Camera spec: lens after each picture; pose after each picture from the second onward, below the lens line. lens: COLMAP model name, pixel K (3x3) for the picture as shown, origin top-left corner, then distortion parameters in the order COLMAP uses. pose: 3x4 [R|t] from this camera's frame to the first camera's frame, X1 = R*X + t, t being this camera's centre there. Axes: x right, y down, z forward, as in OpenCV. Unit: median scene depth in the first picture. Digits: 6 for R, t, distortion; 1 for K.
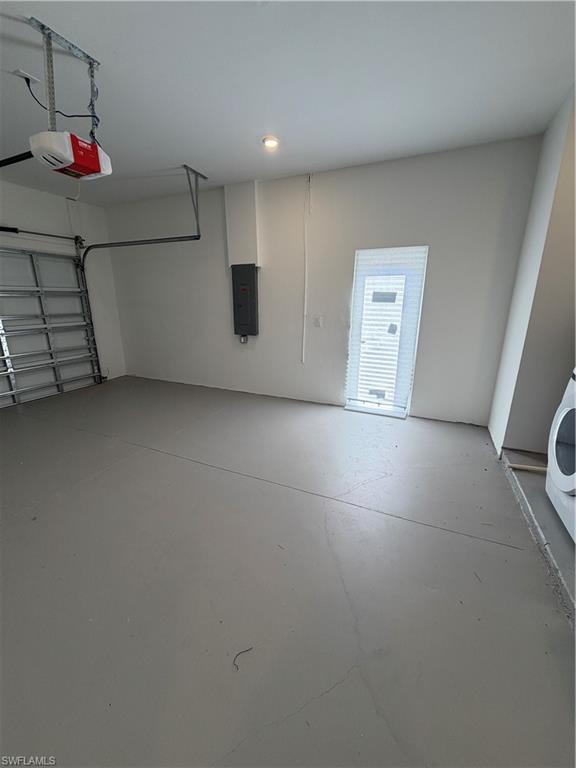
lens RADIAL K [[306.9, 0, 288.0], [0, 306.9, 384.0], [0, 0, 1]] dist [-0.000036, 0.000092]
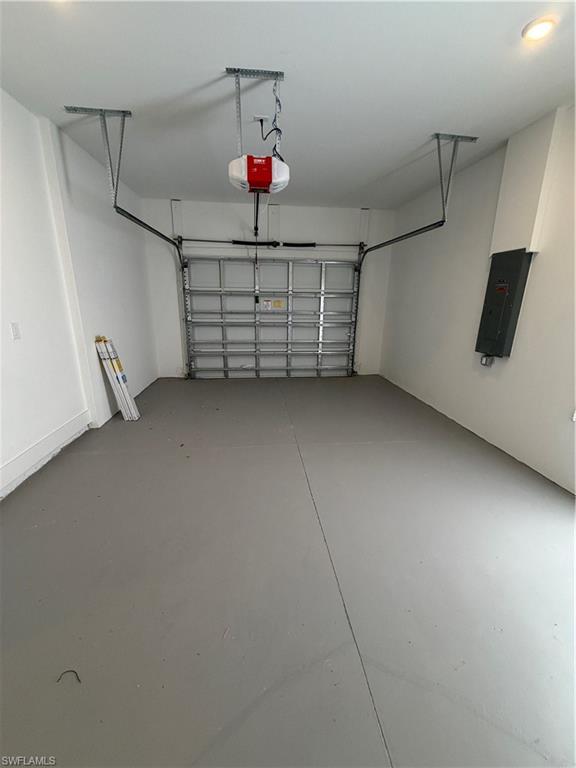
lens RADIAL K [[306.1, 0, 287.1], [0, 306.1, 381.2], [0, 0, 1]] dist [-0.001138, 0.000502]
pose [[0.516389, 0.233113, -0.824015, 0.237867], [-0.238351, 0.963338, 0.123159, -0.090758], [0.822515, 0.132807, 0.553020, 0.293662]]
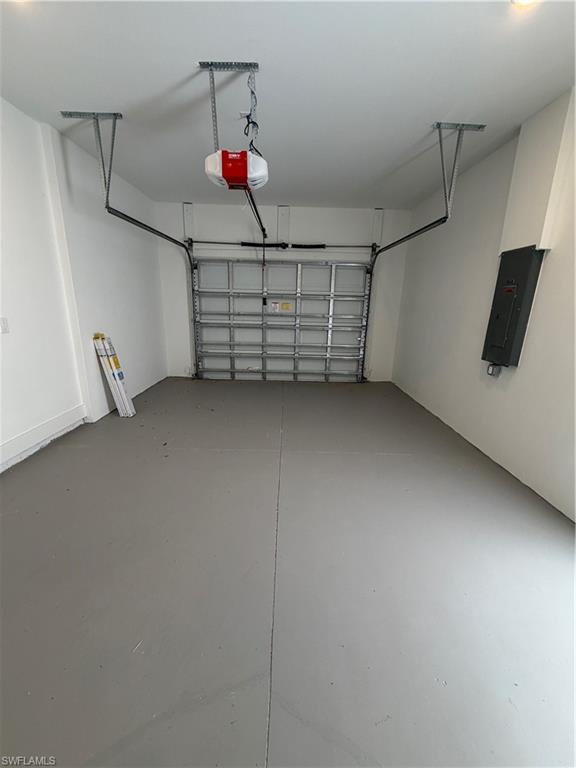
lens RADIAL K [[306.1, 0, 287.1], [0, 306.1, 381.2], [0, 0, 1]] dist [-0.001138, 0.000502]
pose [[0.424198, 0.239477, -0.873331, 0.267369], [-0.262996, 0.955412, 0.134241, -0.112297], [0.866539, 0.172738, 0.468265, 0.402074]]
